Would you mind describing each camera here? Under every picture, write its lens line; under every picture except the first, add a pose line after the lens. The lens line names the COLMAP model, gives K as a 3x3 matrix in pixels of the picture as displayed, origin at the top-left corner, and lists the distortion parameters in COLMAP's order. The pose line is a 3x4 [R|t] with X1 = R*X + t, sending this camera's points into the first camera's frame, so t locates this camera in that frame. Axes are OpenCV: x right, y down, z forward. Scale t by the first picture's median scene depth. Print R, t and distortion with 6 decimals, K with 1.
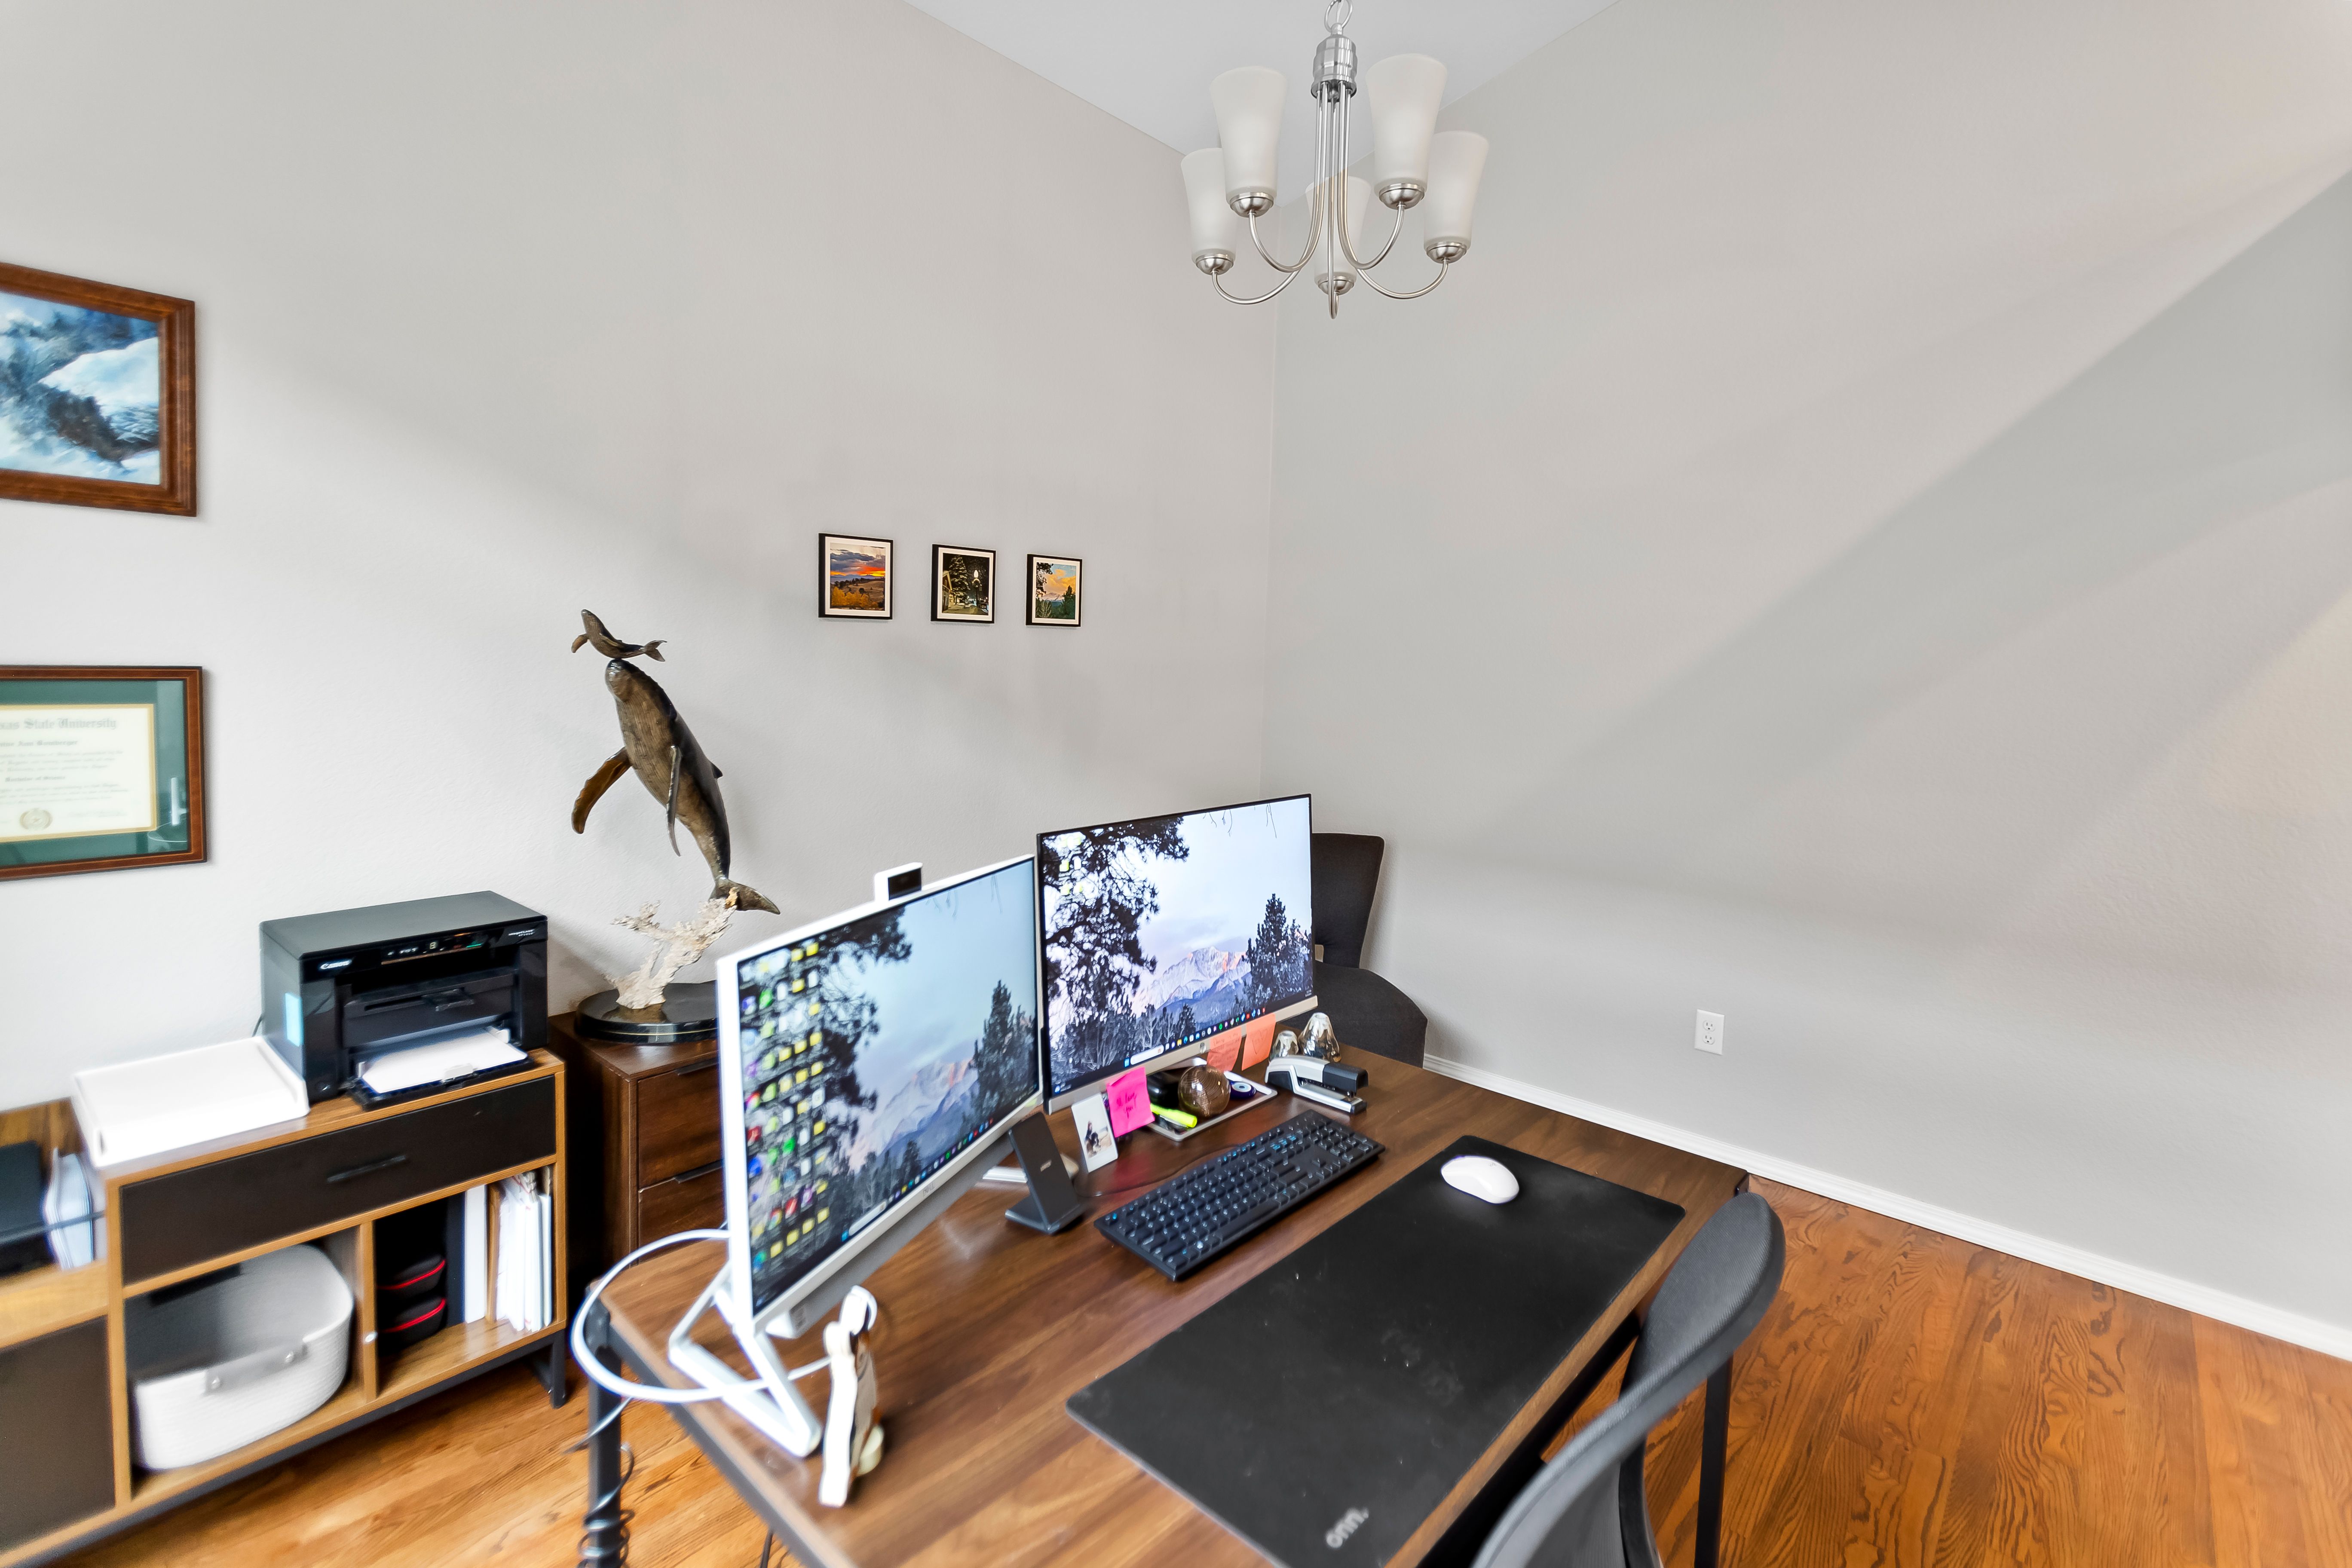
lens RADIAL K [[1115.4, 0, 1169.2], [0, 1115.4, 767.0], [0, 0, 1]] dist [0.002999, 0.004261]
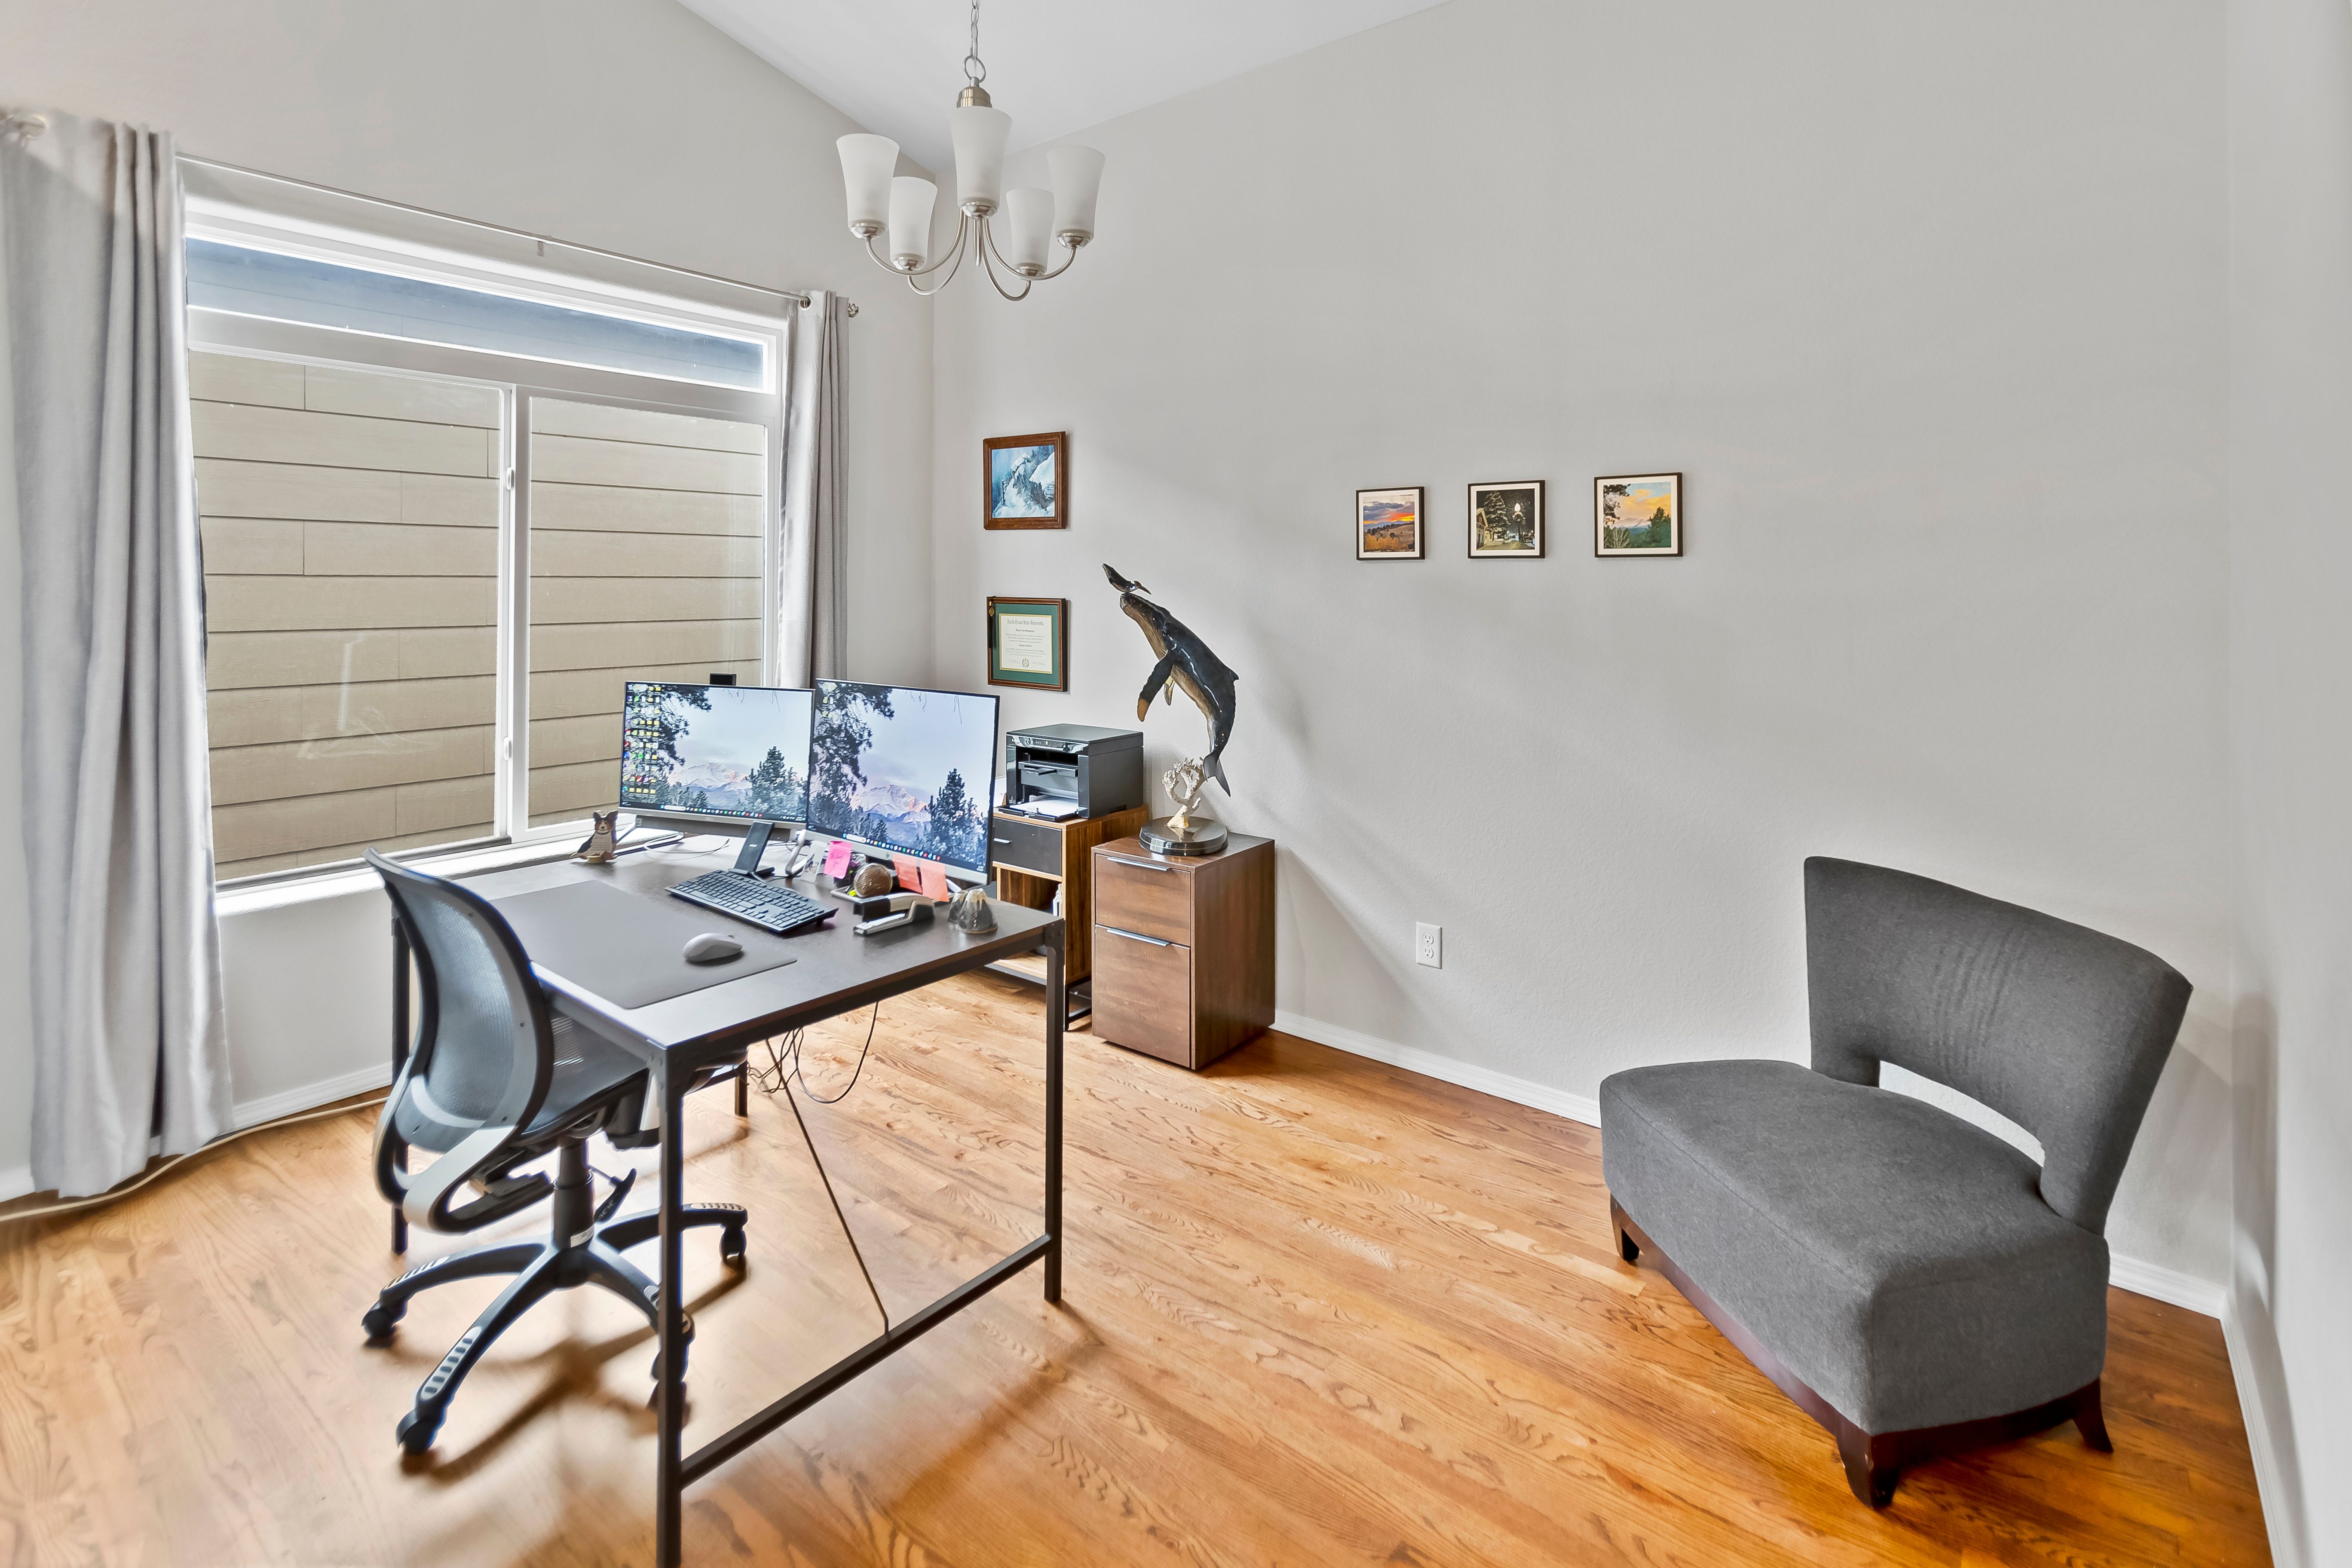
lens RADIAL K [[1115.4, 0, 1120.2], [0, 1115.4, 575.0], [0, 0, 1]] dist [0.002999, 0.004261]
pose [[0.026234, -0.030260, -0.999198, 1.167871], [-0.111385, 0.993229, -0.033004, -0.069795], [0.993431, 0.112161, 0.022686, 0.978402]]
